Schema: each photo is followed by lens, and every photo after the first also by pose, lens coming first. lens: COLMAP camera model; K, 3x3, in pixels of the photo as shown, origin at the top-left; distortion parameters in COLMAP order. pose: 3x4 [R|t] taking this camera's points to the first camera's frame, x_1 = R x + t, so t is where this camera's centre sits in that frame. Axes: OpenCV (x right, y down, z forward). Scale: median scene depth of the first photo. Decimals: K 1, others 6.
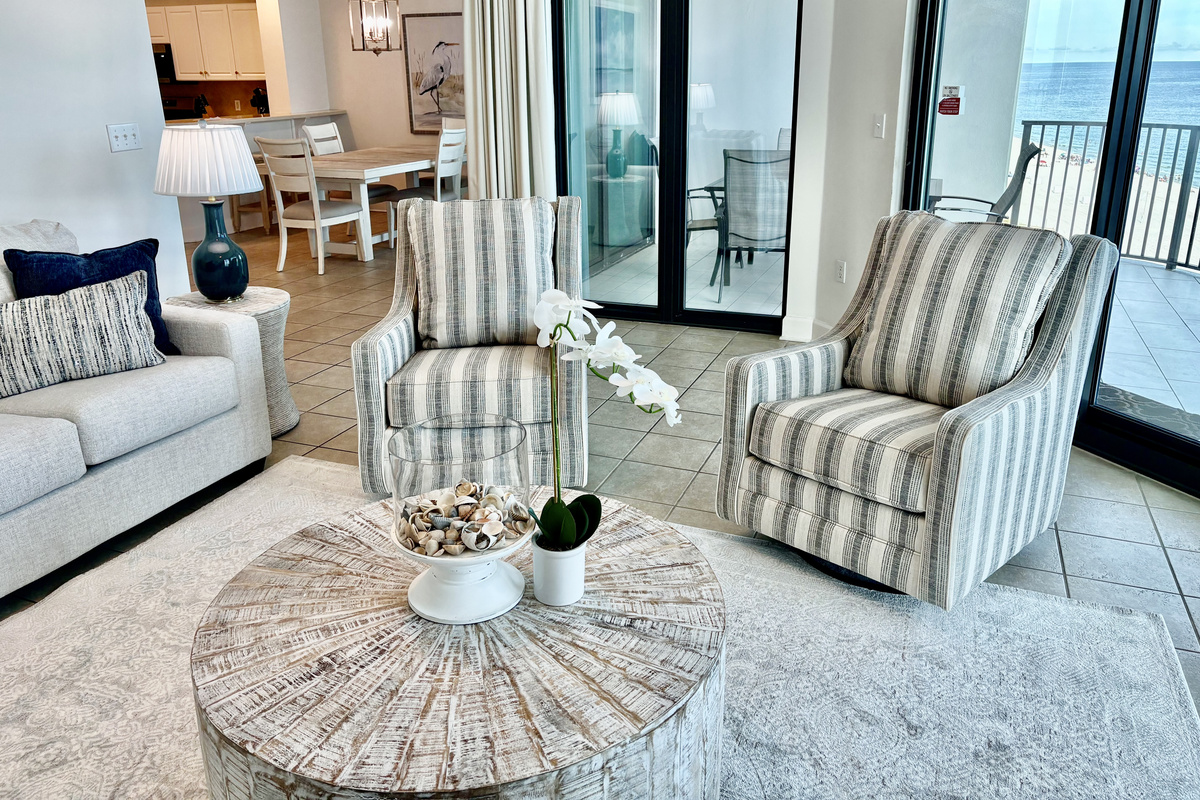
lens RADIAL K [[904.6, 0, 585.6], [0, 904.6, 334.1], [0, 0, 1]] dist [0.052067, -0.058444]
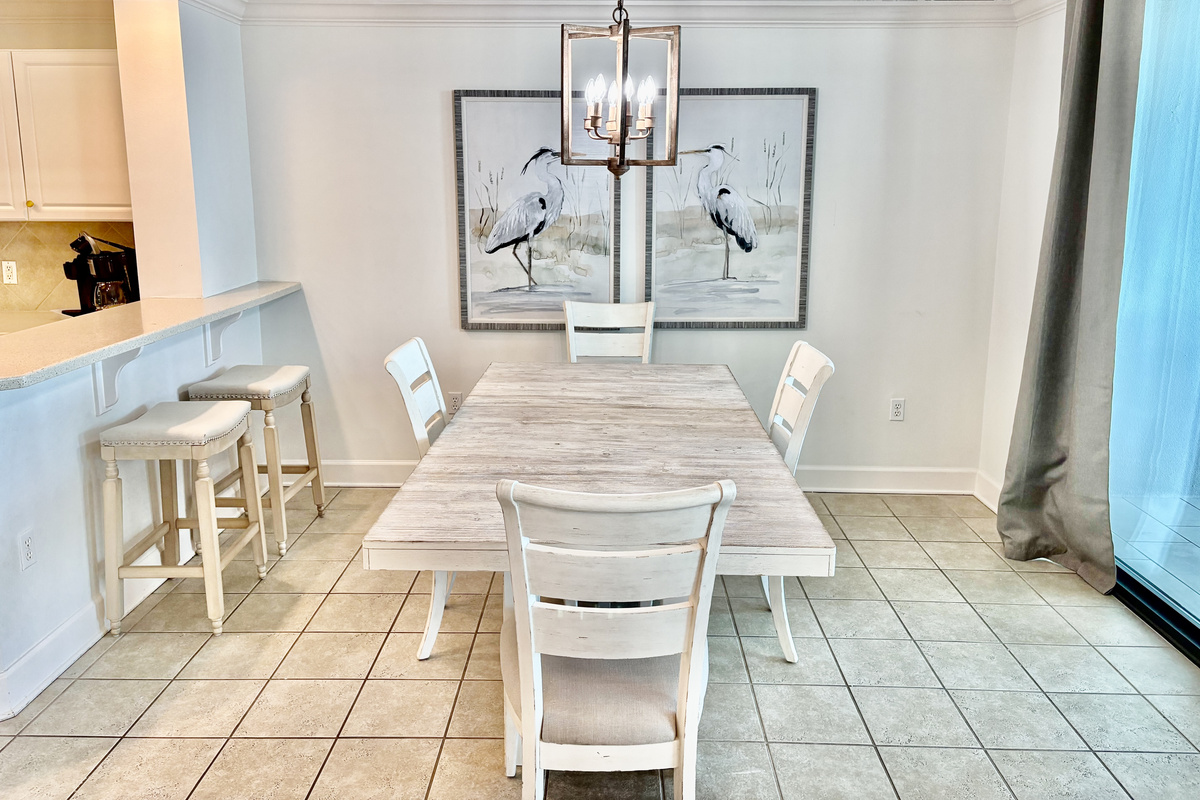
lens RADIAL K [[904.6, 0, 580.4], [0, 904.6, 369.2], [0, 0, 1]] dist [0.052067, -0.058444]
pose [[0.929113, -0.056601, 0.365437, -0.322640], [0.087823, 0.993717, -0.069374, -0.166117], [-0.359215, 0.096550, 0.928247, 0.545474]]
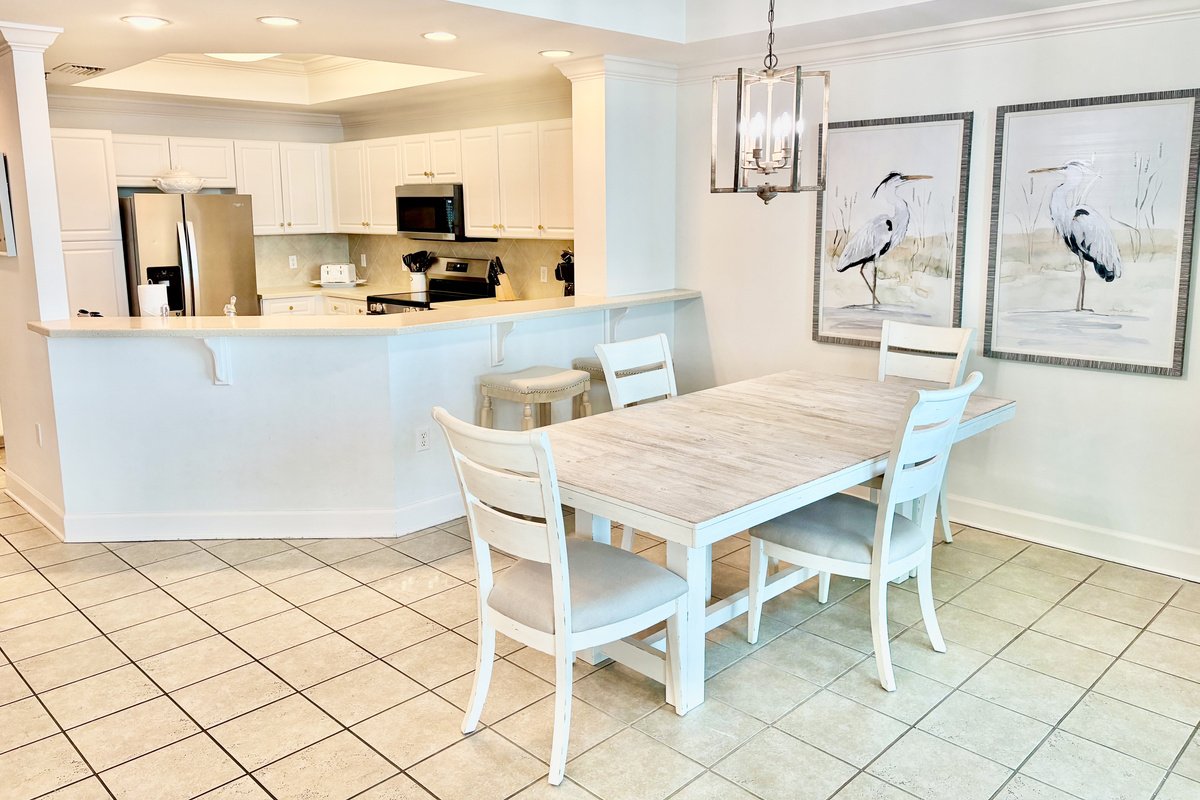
lens RADIAL K [[904.6, 0, 592.2], [0, 904.6, 370.5], [0, 0, 1]] dist [0.052067, -0.058444]
pose [[0.921184, 0.074838, -0.381862, -0.110613], [-0.114313, 0.990078, -0.081725, -0.150517], [0.371957, 0.118936, 0.920599, 0.479935]]
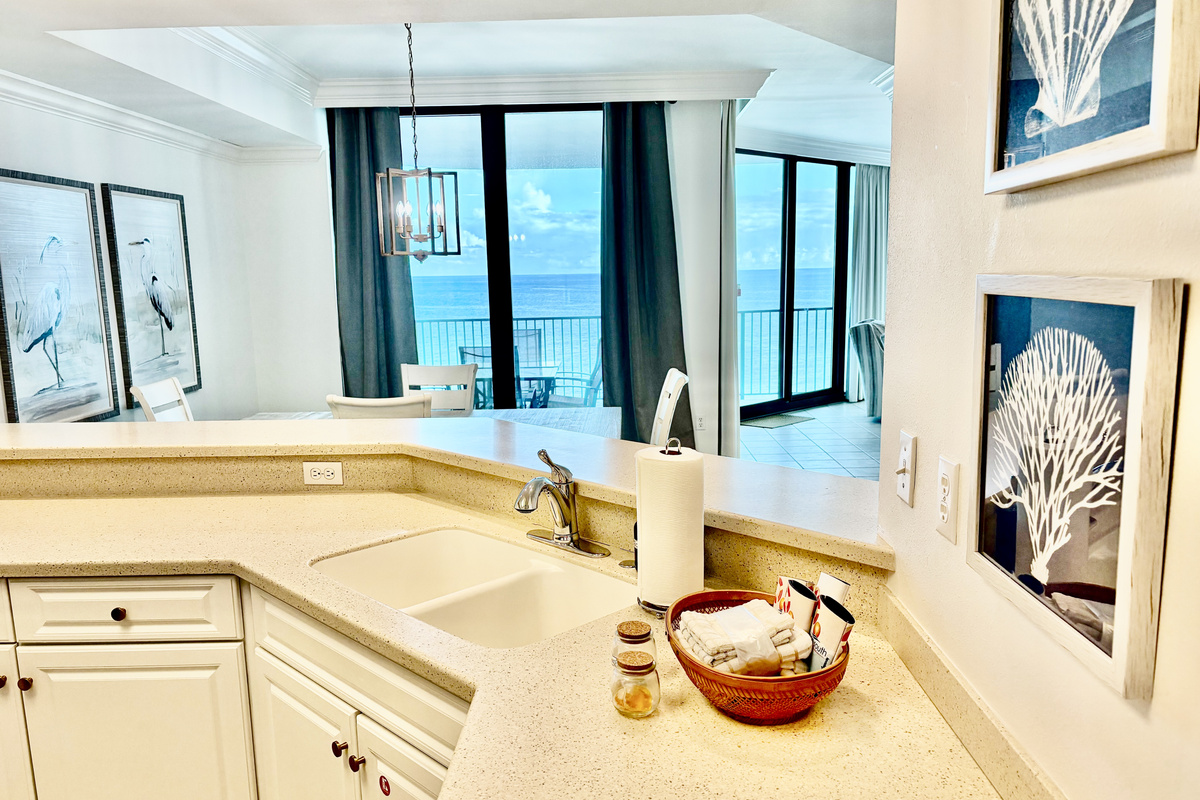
lens RADIAL K [[904.6, 0, 601.1], [0, 904.6, 426.7], [0, 0, 1]] dist [0.052067, -0.058444]
pose [[-0.354515, -0.138312, 0.924764, -0.692516], [0.287409, 0.925003, 0.248528, -0.264530], [-0.889784, 0.353893, -0.288175, 0.910845]]
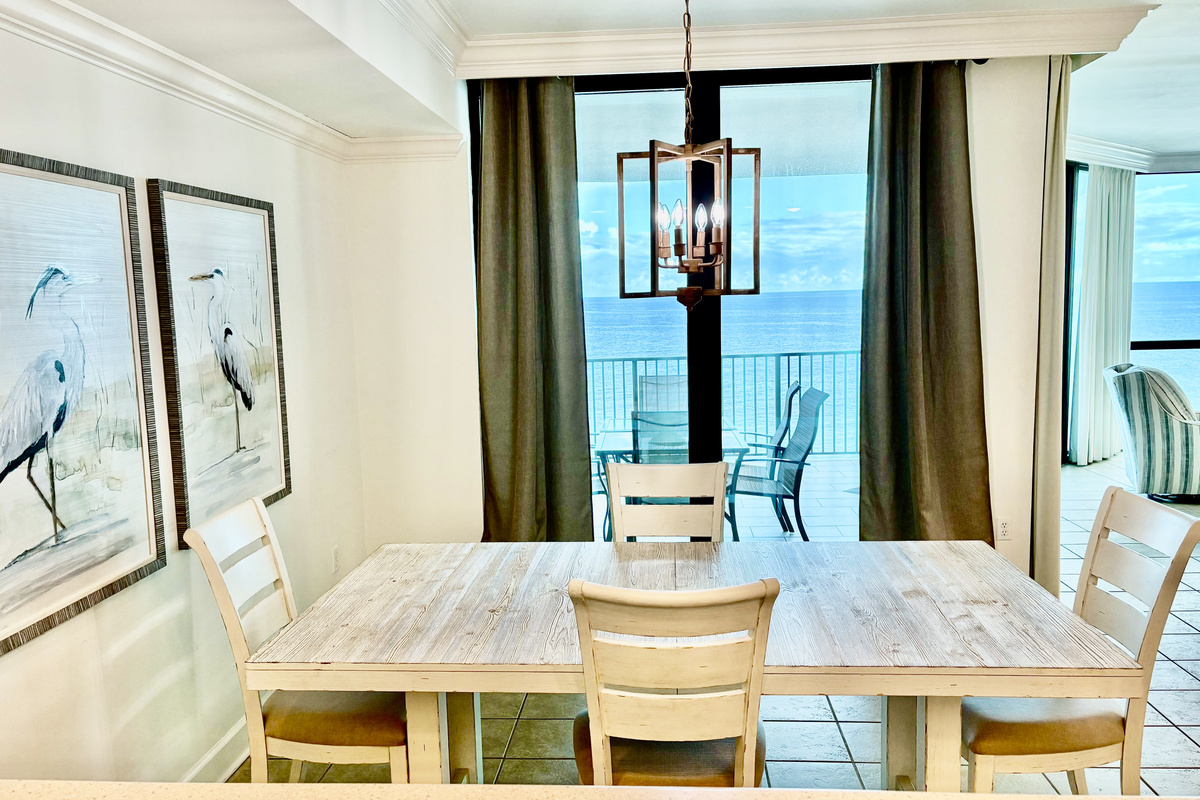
lens RADIAL K [[904.6, 0, 603.6], [0, 904.6, 400.1], [0, 0, 1]] dist [0.052067, -0.058444]
pose [[-0.310057, -0.090519, 0.946399, -0.446292], [0.295215, 0.937083, 0.186345, -0.286021], [-0.903722, 0.337168, -0.263826, 0.931556]]
